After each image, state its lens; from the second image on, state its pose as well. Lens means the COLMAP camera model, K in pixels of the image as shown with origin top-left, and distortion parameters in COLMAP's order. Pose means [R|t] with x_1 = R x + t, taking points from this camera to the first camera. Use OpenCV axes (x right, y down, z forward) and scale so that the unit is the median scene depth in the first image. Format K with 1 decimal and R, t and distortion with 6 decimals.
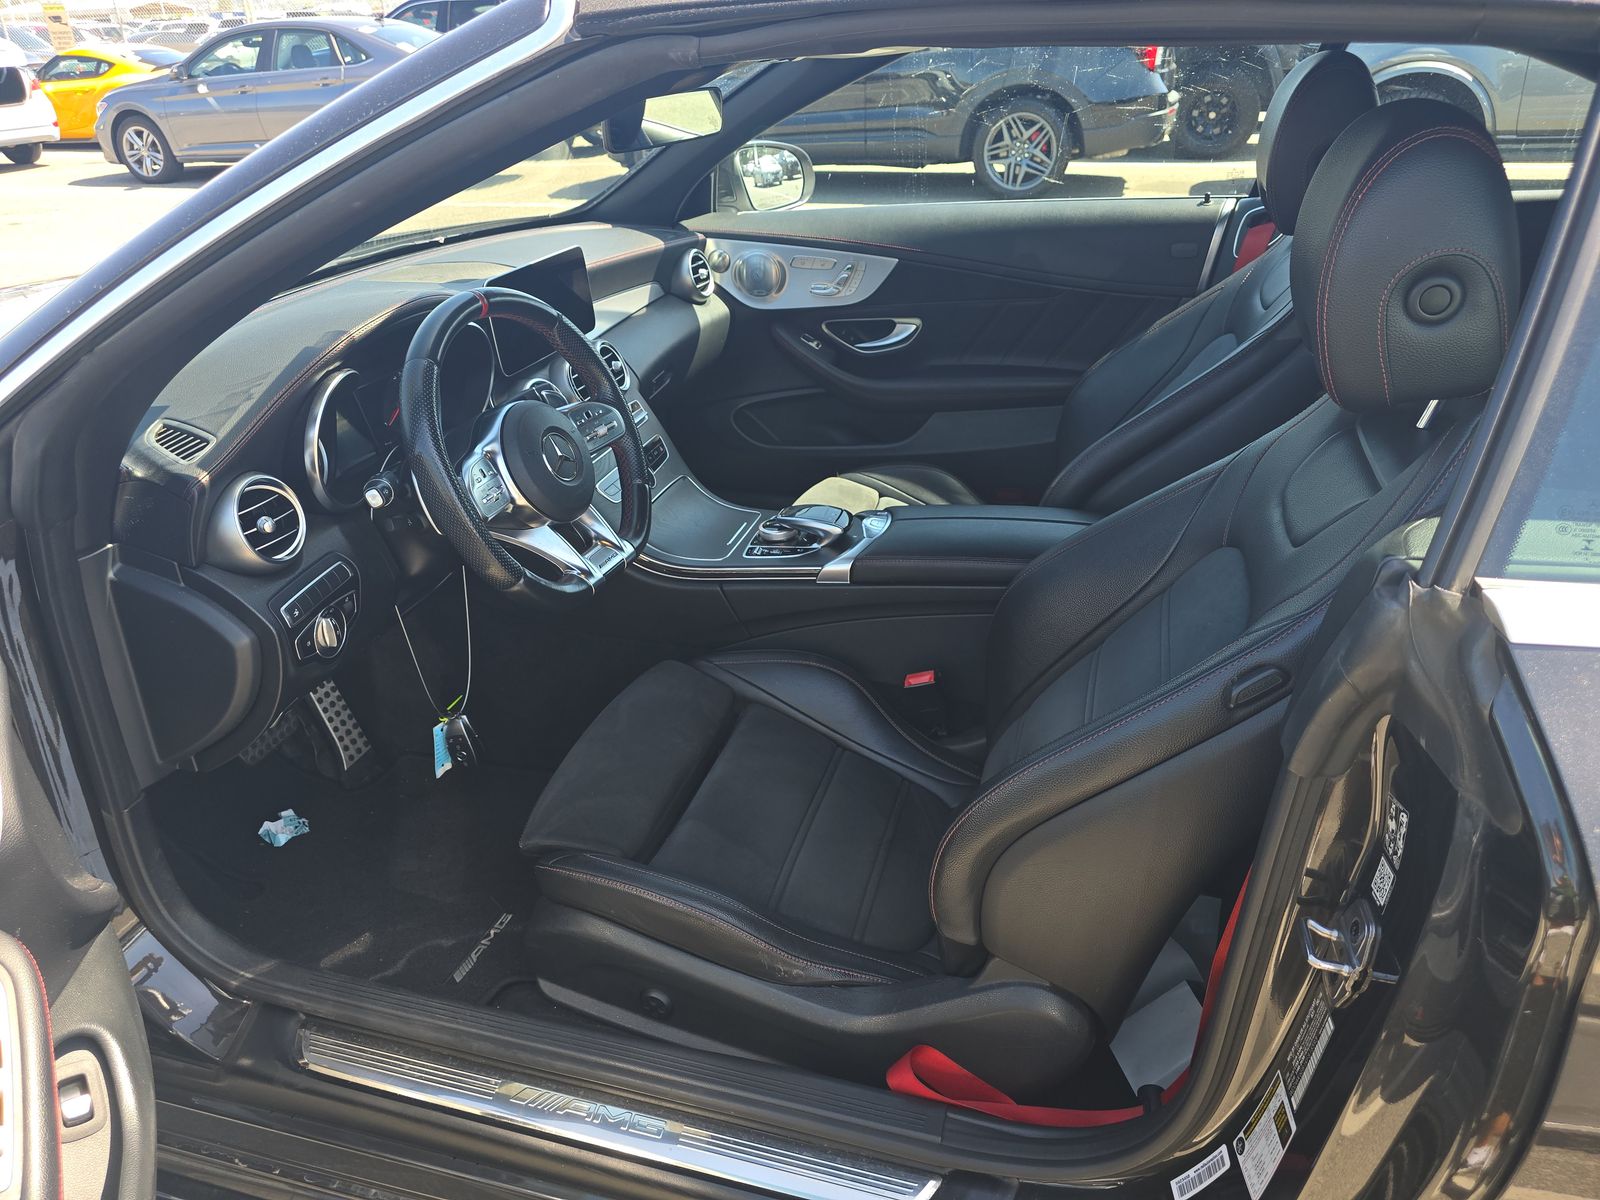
lens RADIAL K [[1080.9, 0, 795.1], [0, 1080.9, 600.6], [0, 0, 1]] dist [0.034057, -0.029085]
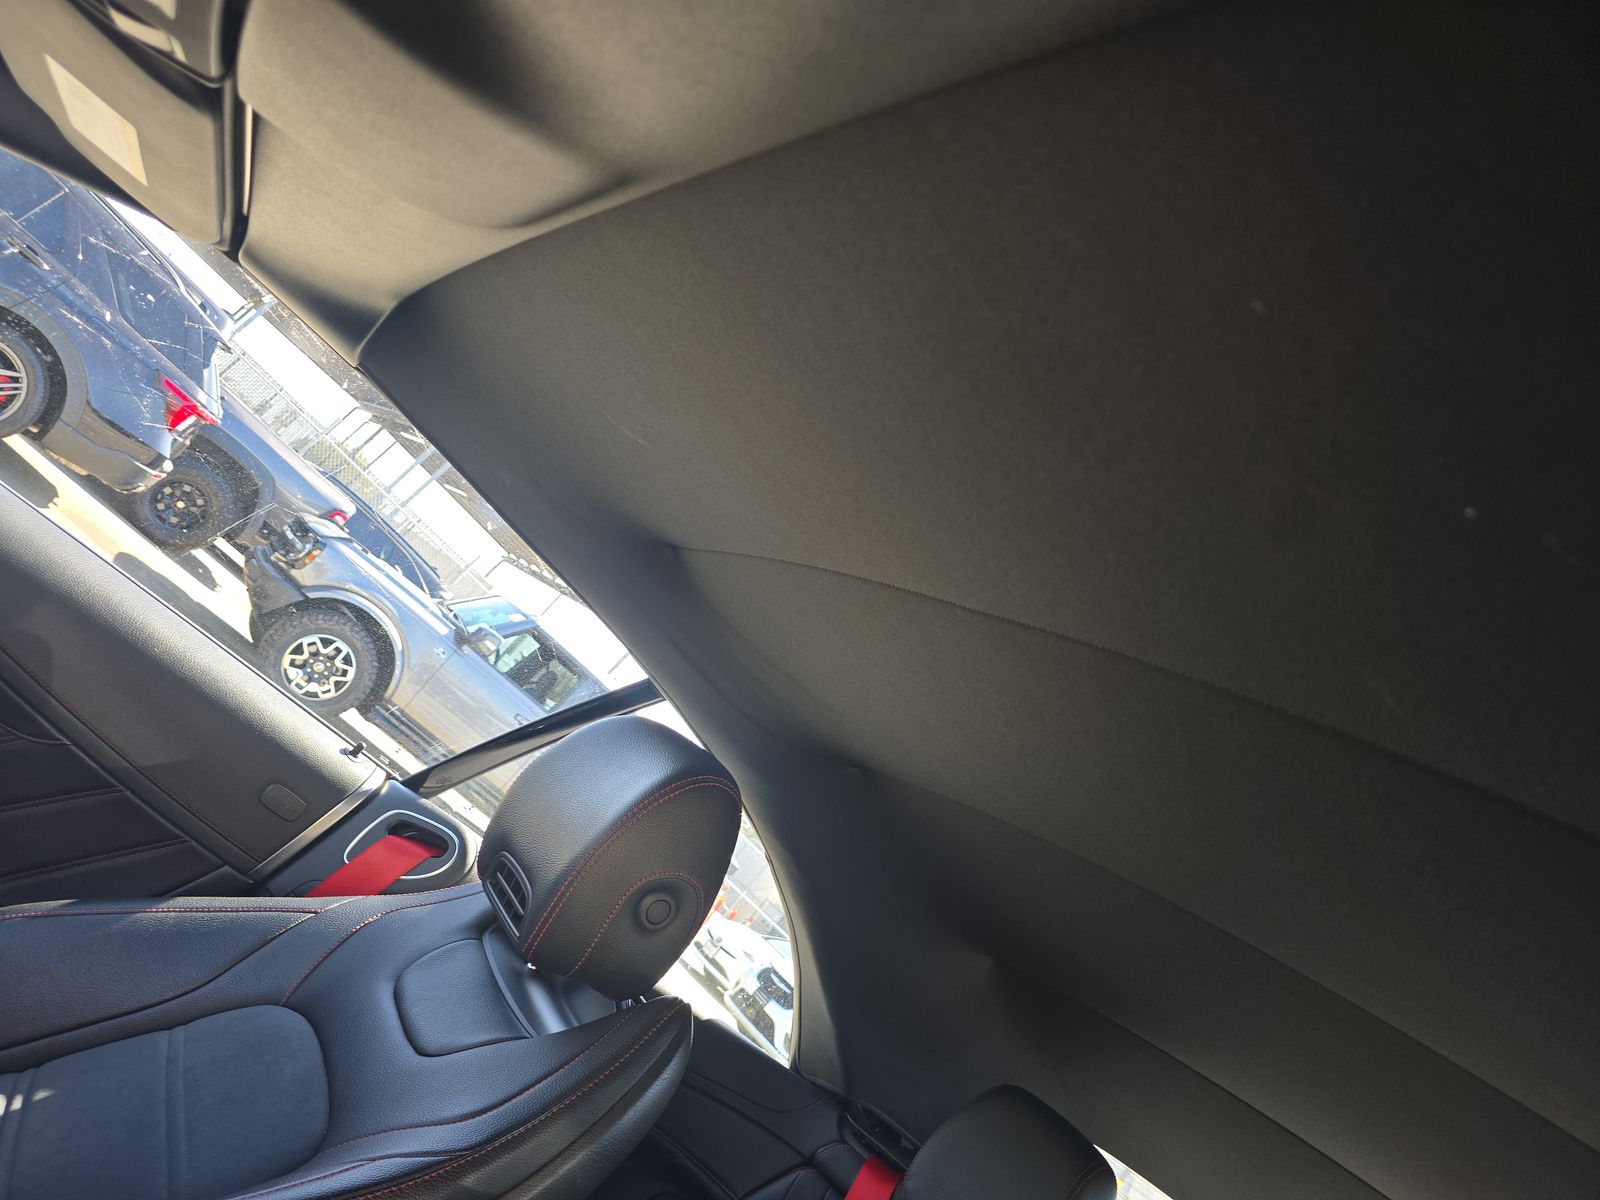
lens RADIAL K [[1080.9, 0, 795.1], [0, 1080.9, 600.6], [0, 0, 1]] dist [0.034057, -0.029085]
pose [[0.392621, 0.611018, 0.687390, 0.000807], [-0.290274, 0.791531, -0.537791, -0.041744], [-0.872691, 0.011617, 0.488135, 0.113376]]
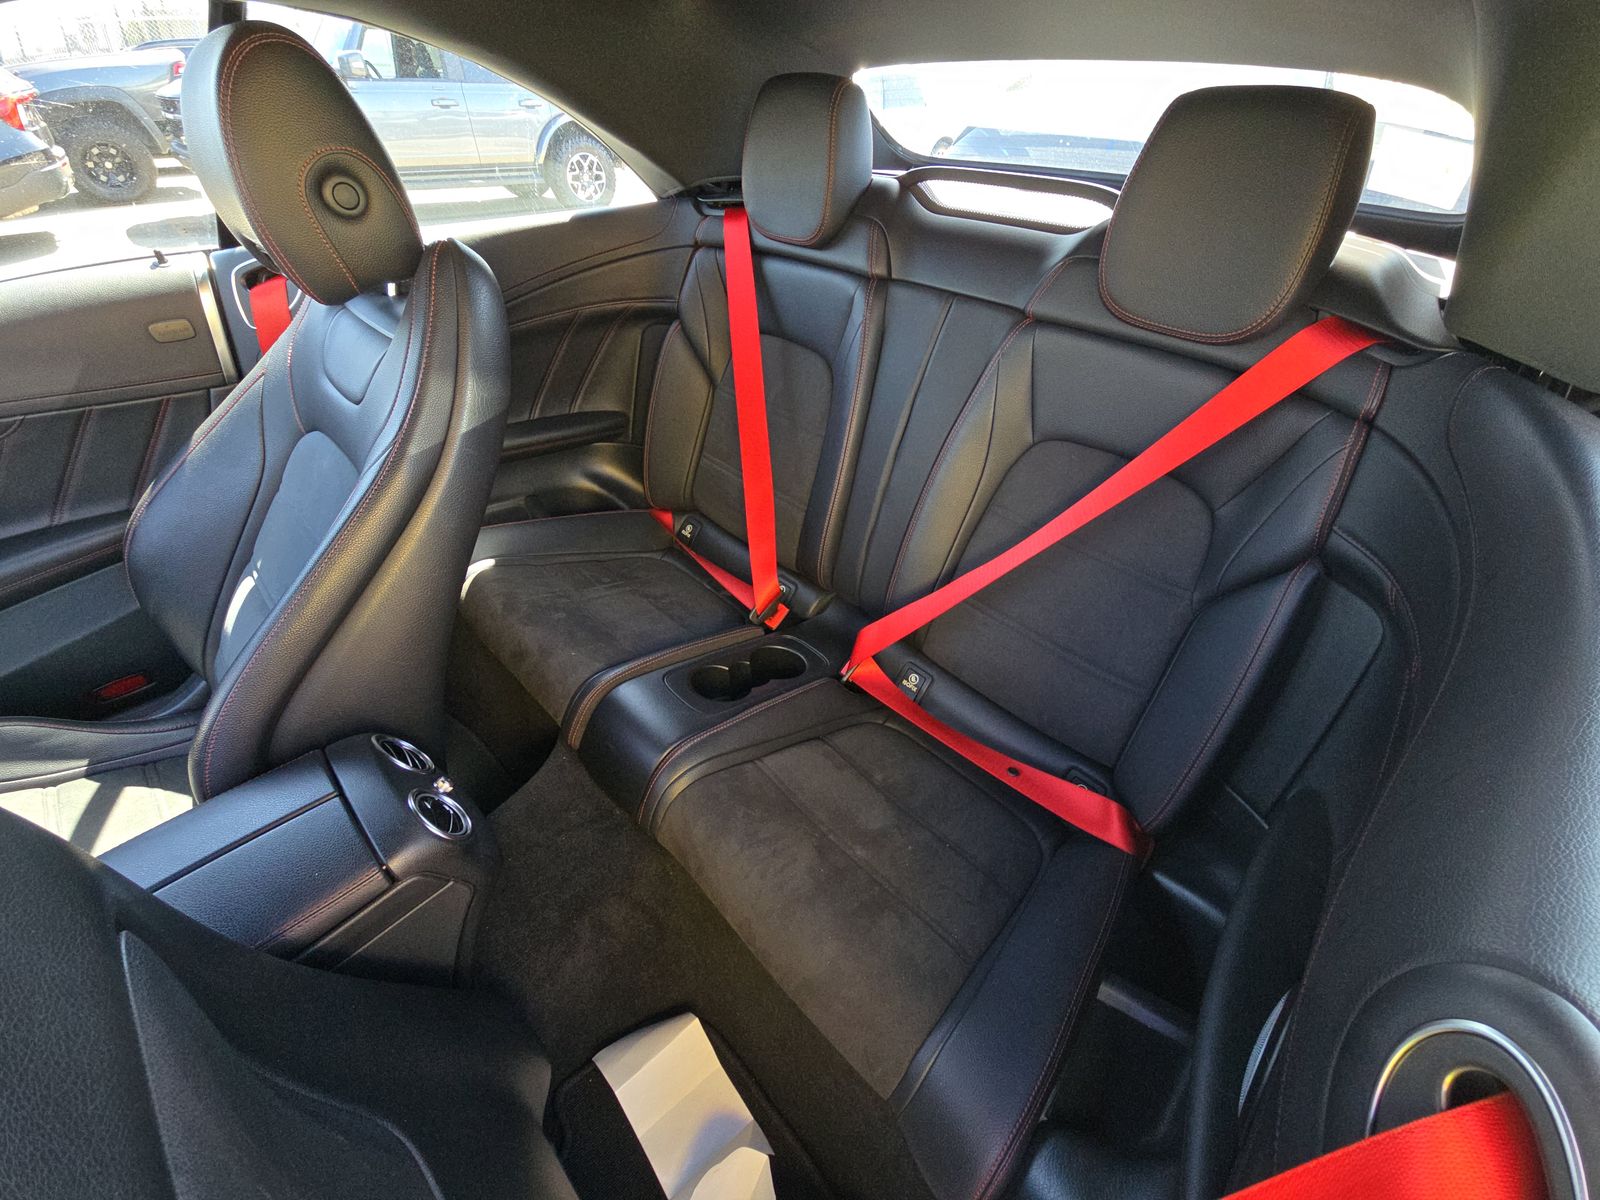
lens RADIAL K [[627.4, 0, 800.0], [0, 627.4, 600.0], [0, 0, 1]] dist [0.024757, -0.019744]
pose [[0.473223, -0.510814, 0.717725, 0.038471], [0.363543, 0.855351, 0.369067, -0.040491], [-0.802432, 0.086272, 0.590475, 0.101015]]
